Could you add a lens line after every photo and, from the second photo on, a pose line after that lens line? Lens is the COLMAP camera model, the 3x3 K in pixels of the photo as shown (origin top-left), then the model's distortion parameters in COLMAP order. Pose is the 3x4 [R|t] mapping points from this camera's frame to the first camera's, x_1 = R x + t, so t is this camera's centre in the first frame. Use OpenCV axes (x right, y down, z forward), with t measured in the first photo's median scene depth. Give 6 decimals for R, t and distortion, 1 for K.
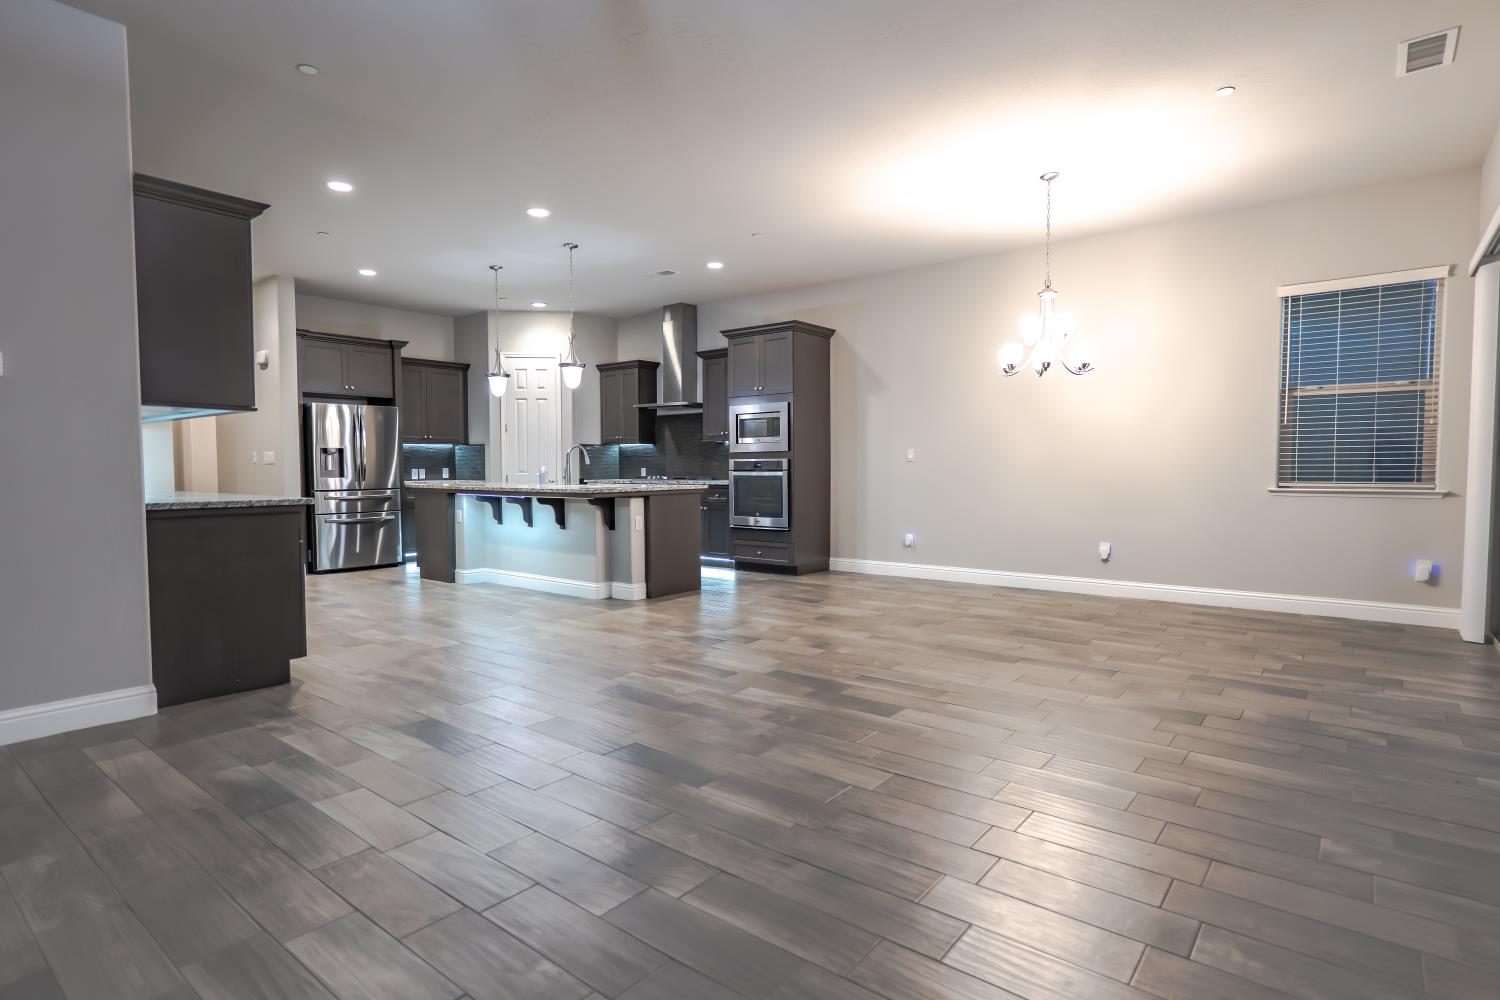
lens RADIAL K [[784.0, 0, 747.8], [0, 784.0, 508.6], [0, 0, 1]] dist [-0.014314, 0.011000]
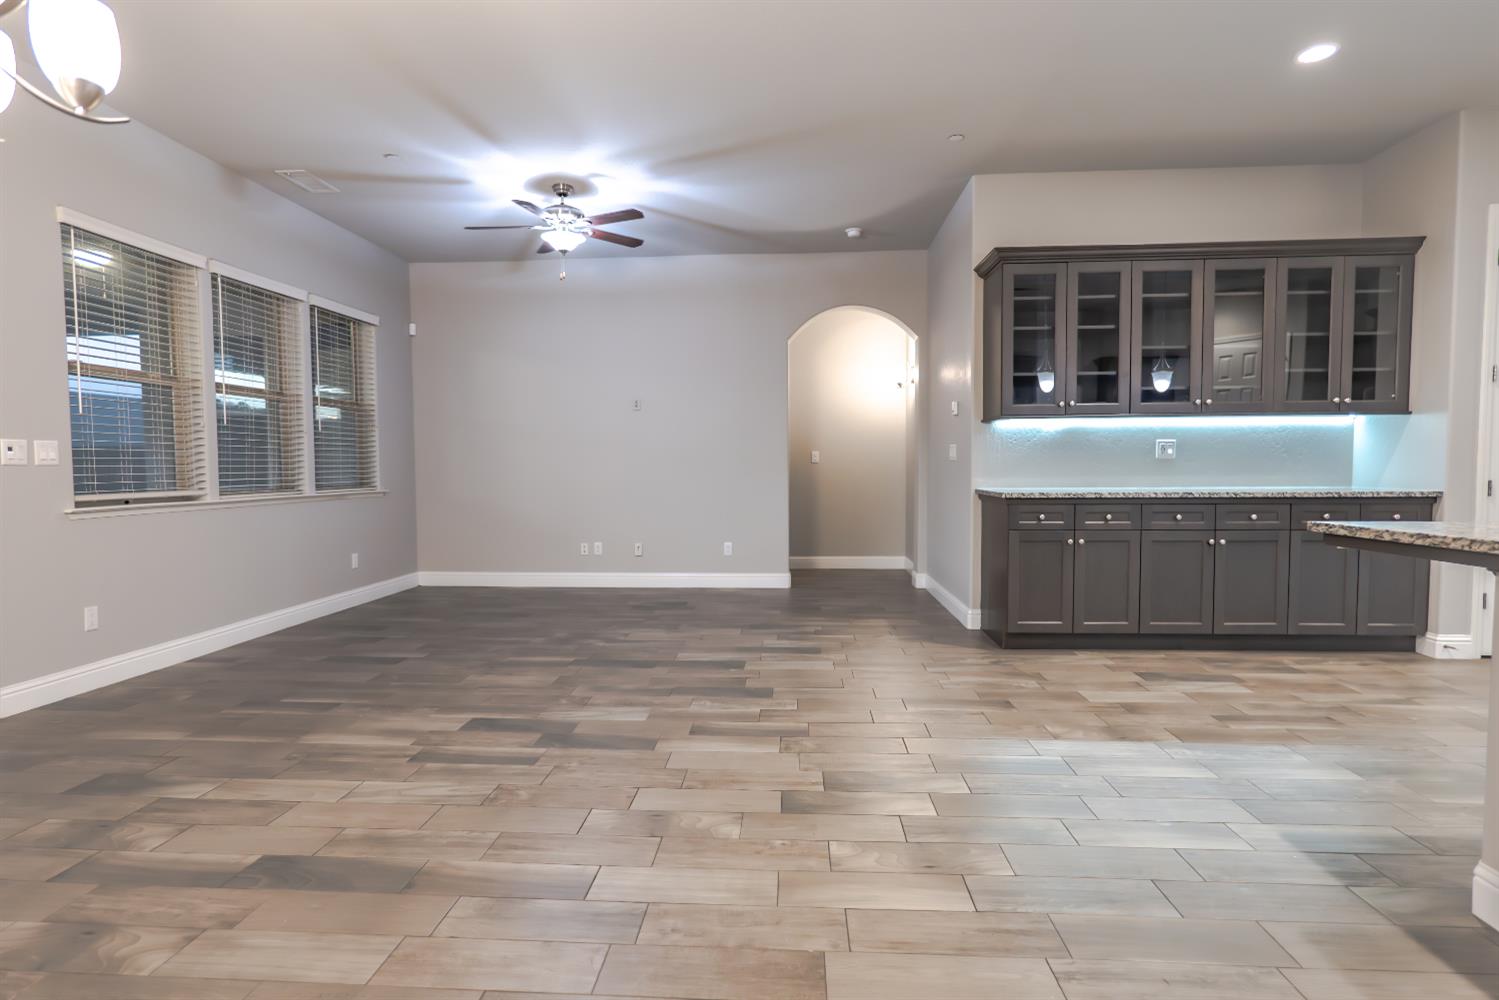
lens RADIAL K [[783.5, 0, 747.3], [0, 783.5, 508.6], [0, 0, 1]] dist [-0.014314, 0.011000]
pose [[-0.818178, 0.044479, -0.573242, 0.413119], [-0.012387, 0.995408, 0.094915, -0.095765], [0.574831, 0.084758, -0.813870, 1.800320]]
